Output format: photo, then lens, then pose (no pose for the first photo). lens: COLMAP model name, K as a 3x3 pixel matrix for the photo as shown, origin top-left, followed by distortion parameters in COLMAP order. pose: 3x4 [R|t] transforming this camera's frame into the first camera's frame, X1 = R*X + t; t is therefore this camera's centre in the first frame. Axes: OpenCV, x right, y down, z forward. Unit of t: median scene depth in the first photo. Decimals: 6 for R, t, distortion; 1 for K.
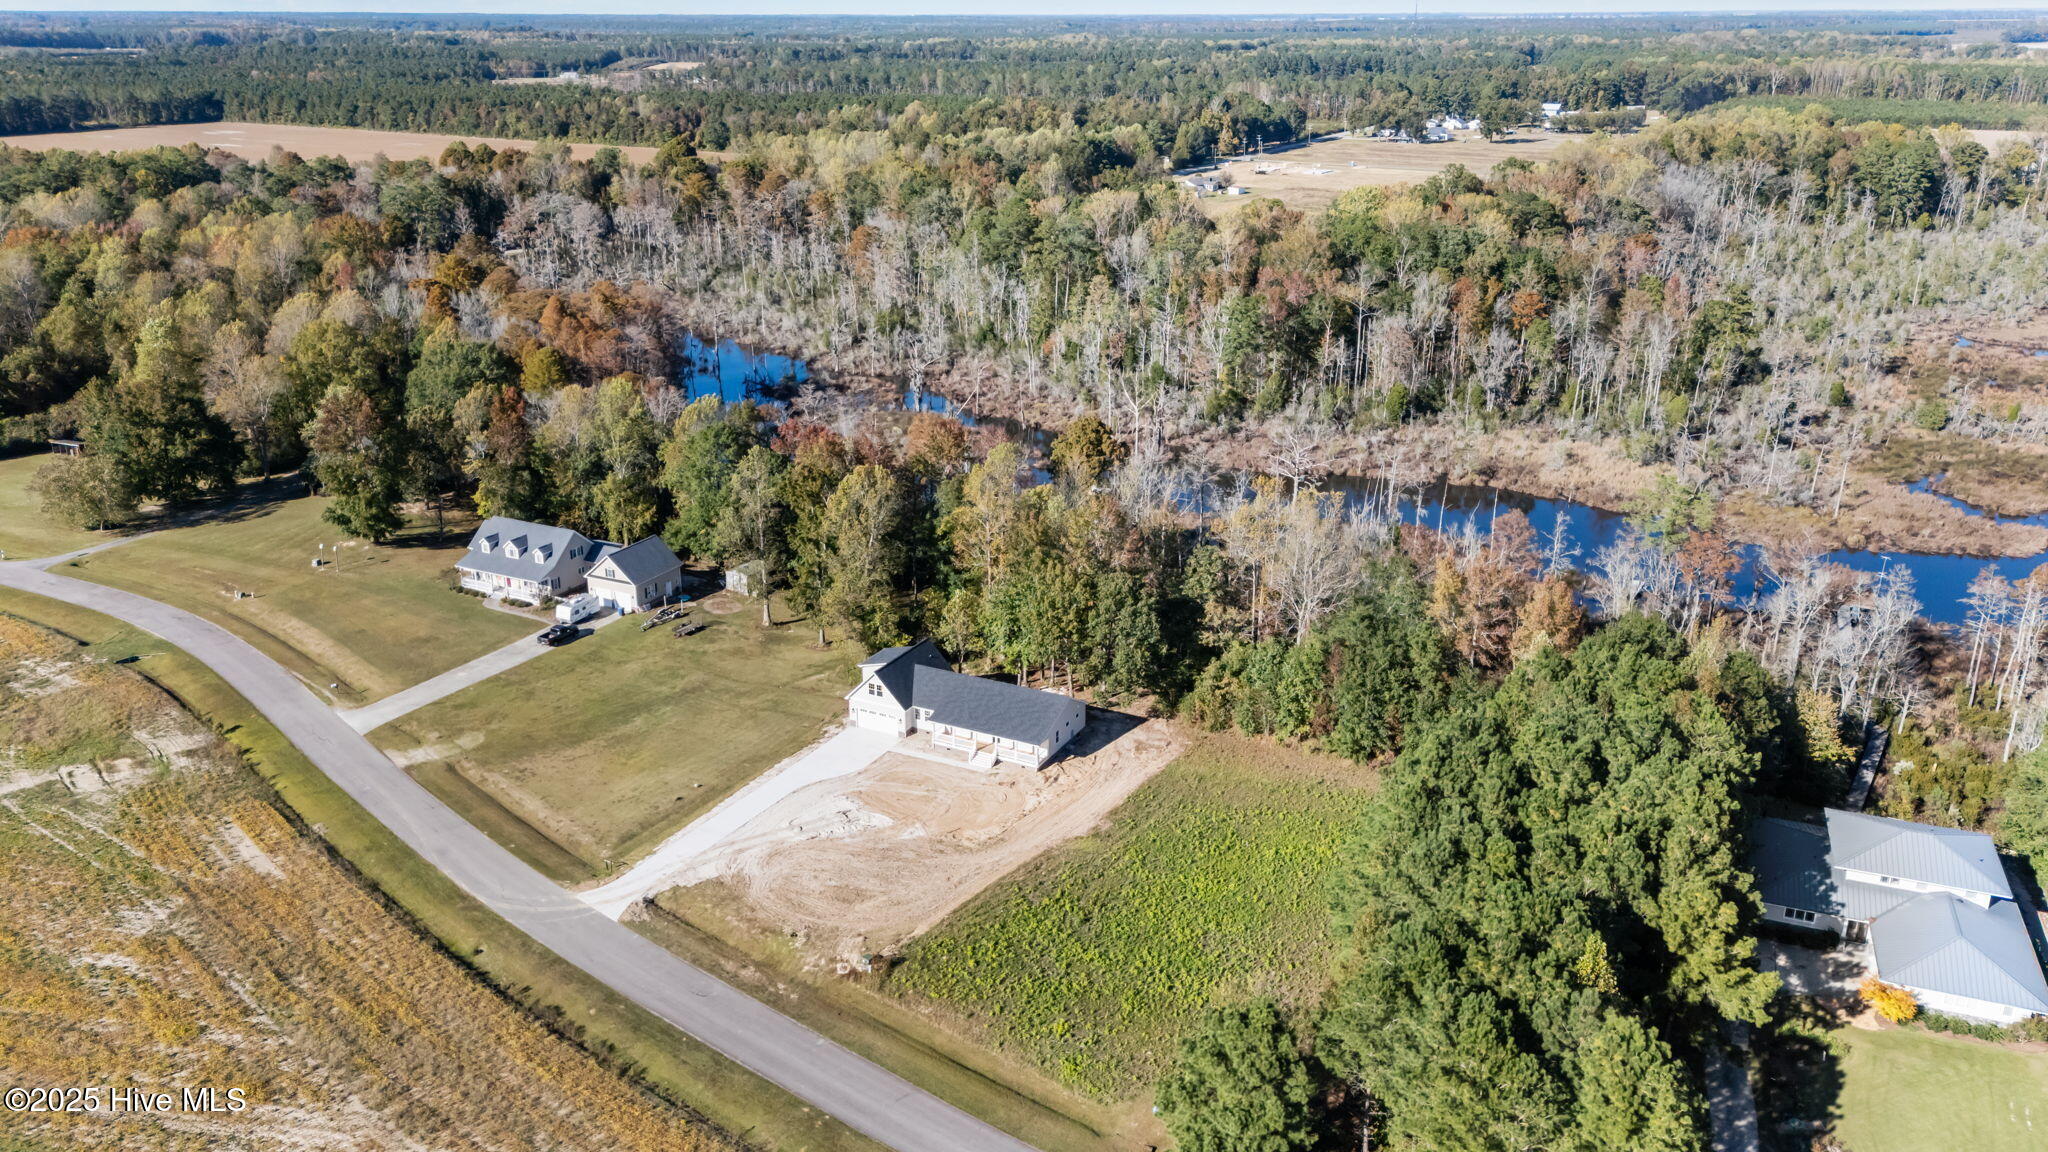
lens RADIAL K [[1502.6, 0, 1024.0], [0, 1502.6, 576.0], [0, 0, 1]] dist [0.066327, -0.053349]
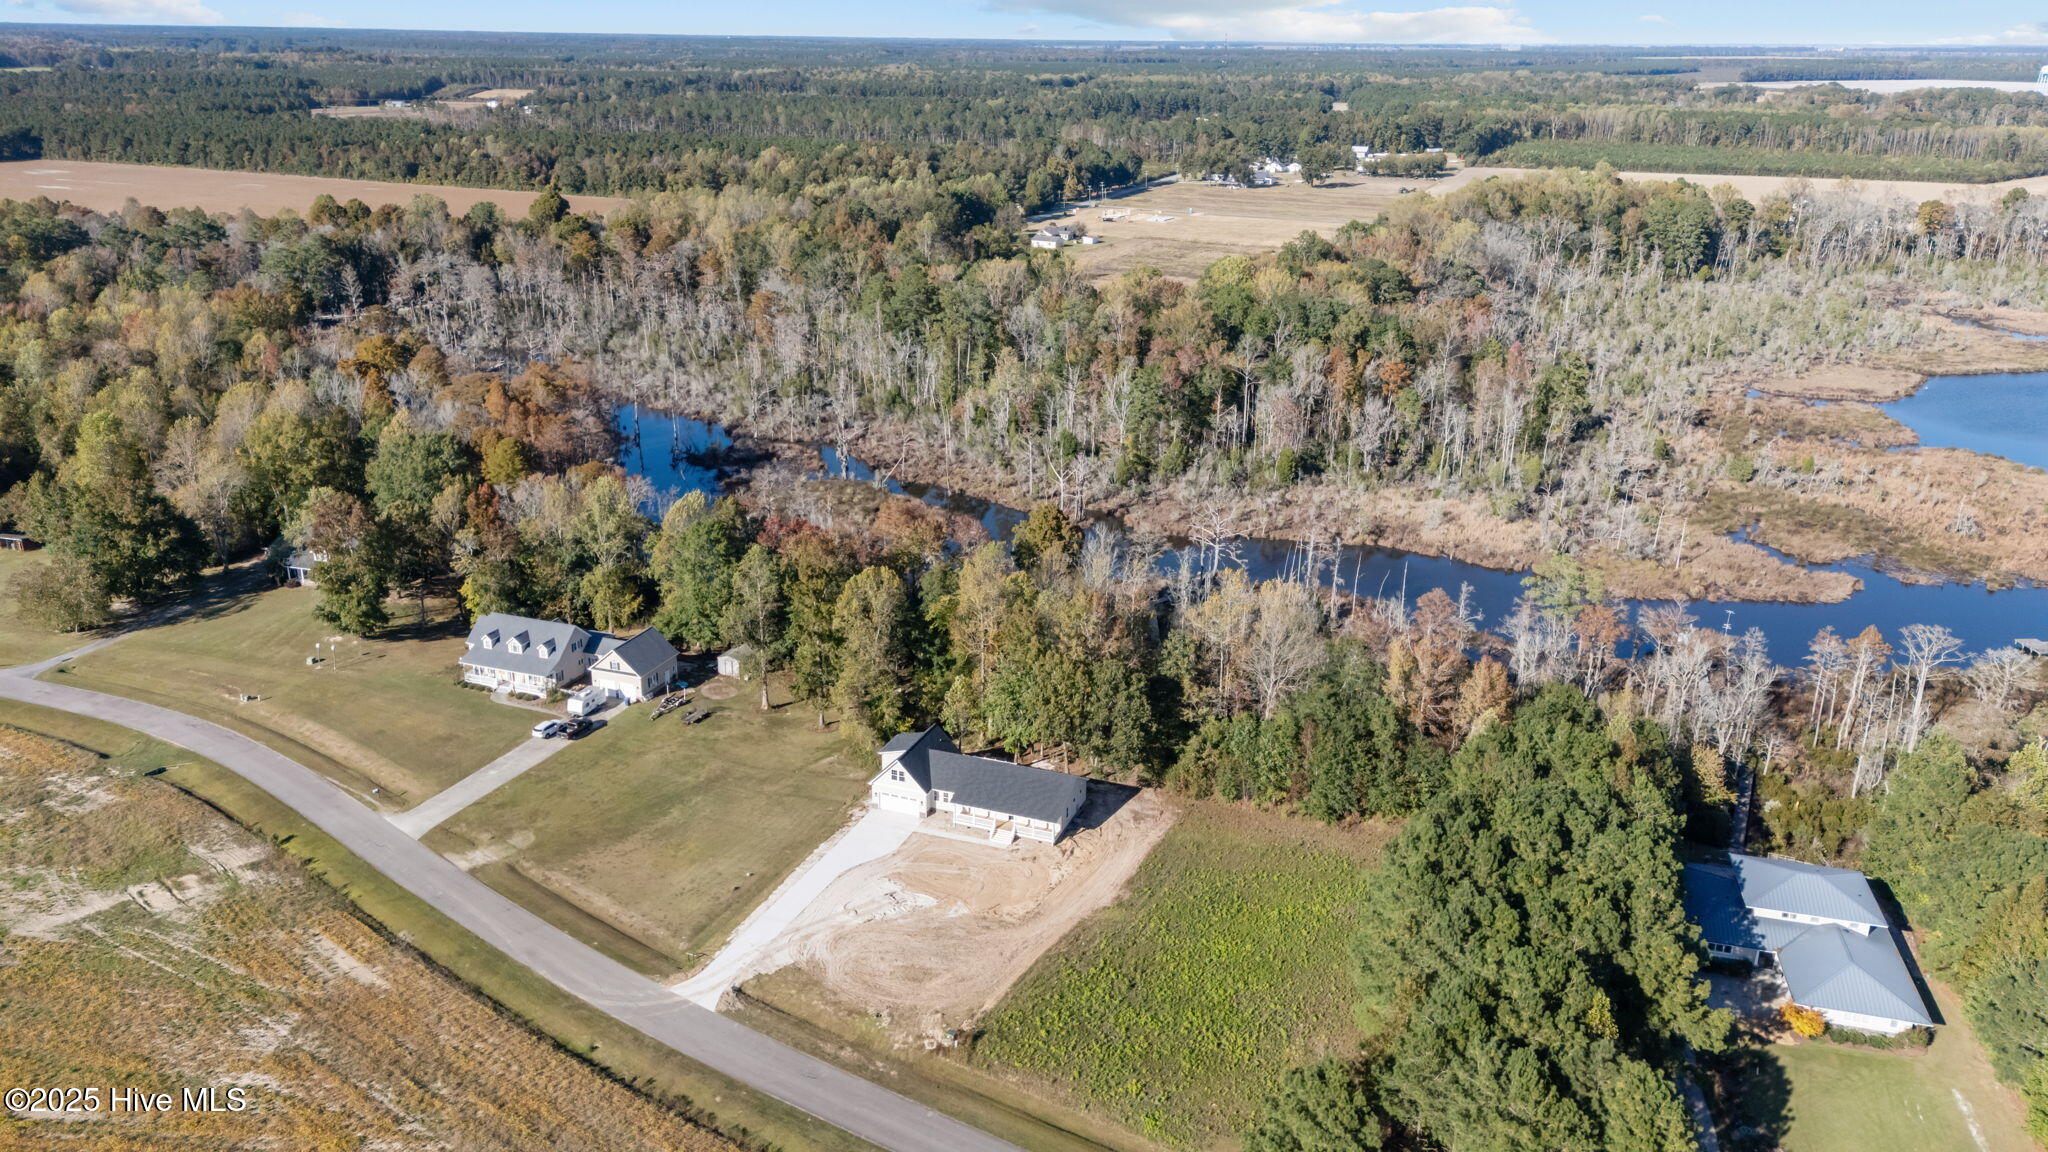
lens RADIAL K [[1467.5, 0, 1024.0], [0, 1467.5, 576.0], [0, 0, 1]] dist [0.064750, -0.050027]
pose [[0.993319, -0.026792, 0.112248, -0.102334], [0.027732, 0.999592, -0.006823, -0.049969], [-0.112020, 0.009890, 0.993657, -0.067282]]
